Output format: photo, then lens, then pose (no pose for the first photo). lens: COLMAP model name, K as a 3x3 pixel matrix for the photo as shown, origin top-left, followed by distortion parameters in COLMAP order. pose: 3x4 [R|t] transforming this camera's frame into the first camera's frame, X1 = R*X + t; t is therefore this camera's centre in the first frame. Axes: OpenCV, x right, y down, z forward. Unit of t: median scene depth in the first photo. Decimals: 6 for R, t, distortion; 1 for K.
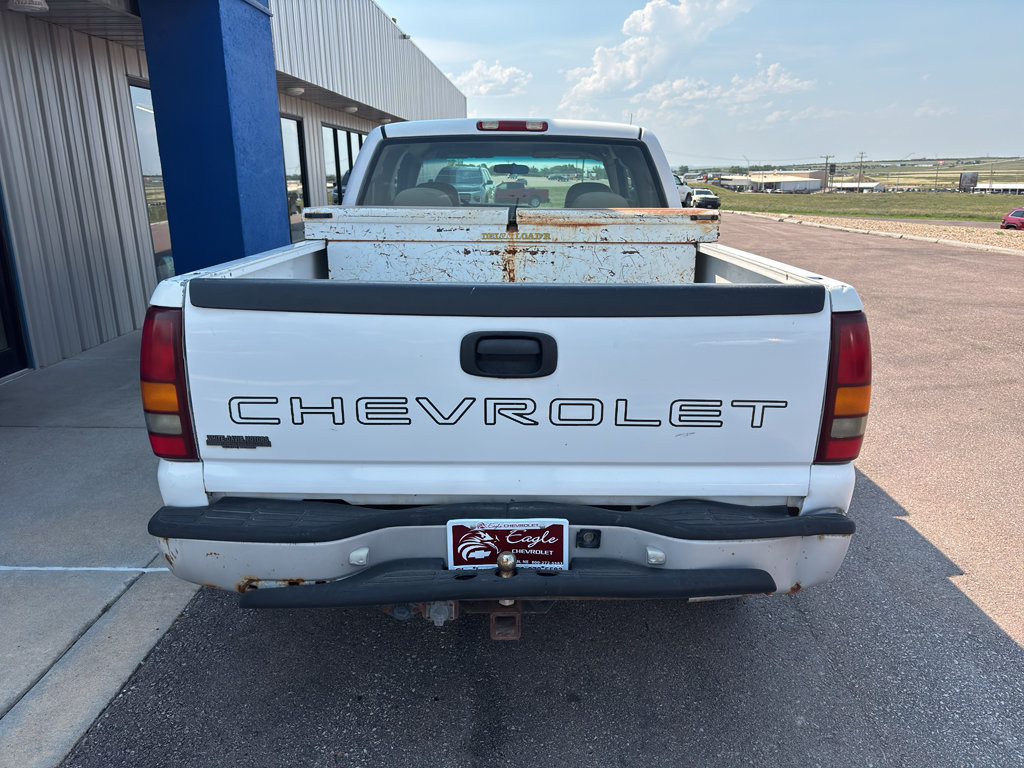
lens RADIAL K [[775.3, 0, 531.7], [0, 775.3, 381.9], [0, 0, 1]] dist [0.003098, 0.001995]
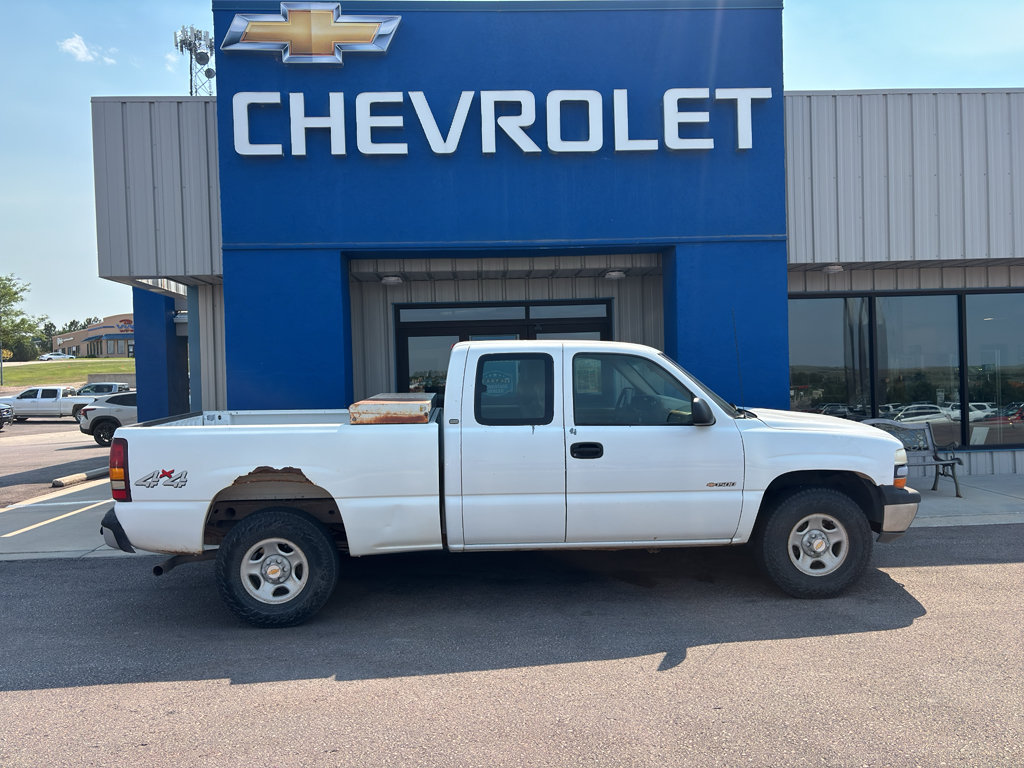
lens RADIAL K [[769.9, 0, 512.0], [0, 769.9, 384.0], [0, 0, 1]] dist [0.037531, -0.032188]
pose [[0.053148, 0.014613, -0.998480, 1.510302], [-0.231981, 0.972718, 0.001888, -0.282499], [0.971267, 0.231528, 0.055088, 1.027909]]
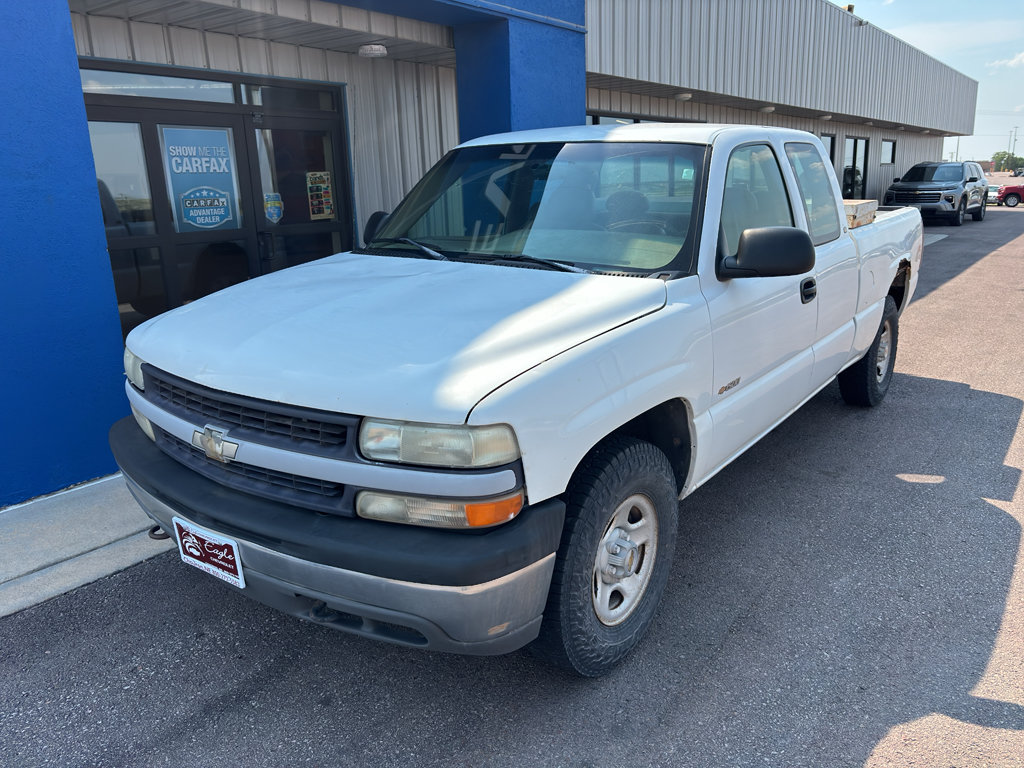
lens RADIAL K [[772.0, 0, 516.8], [0, 772.0, 382.7], [0, 0, 1]] dist [0.021215, -0.008064]
pose [[0.801144, 0.126365, -0.584979, 0.495286], [-0.127221, 0.991073, 0.039856, -0.048178], [0.584794, 0.042492, 0.810068, 0.192284]]
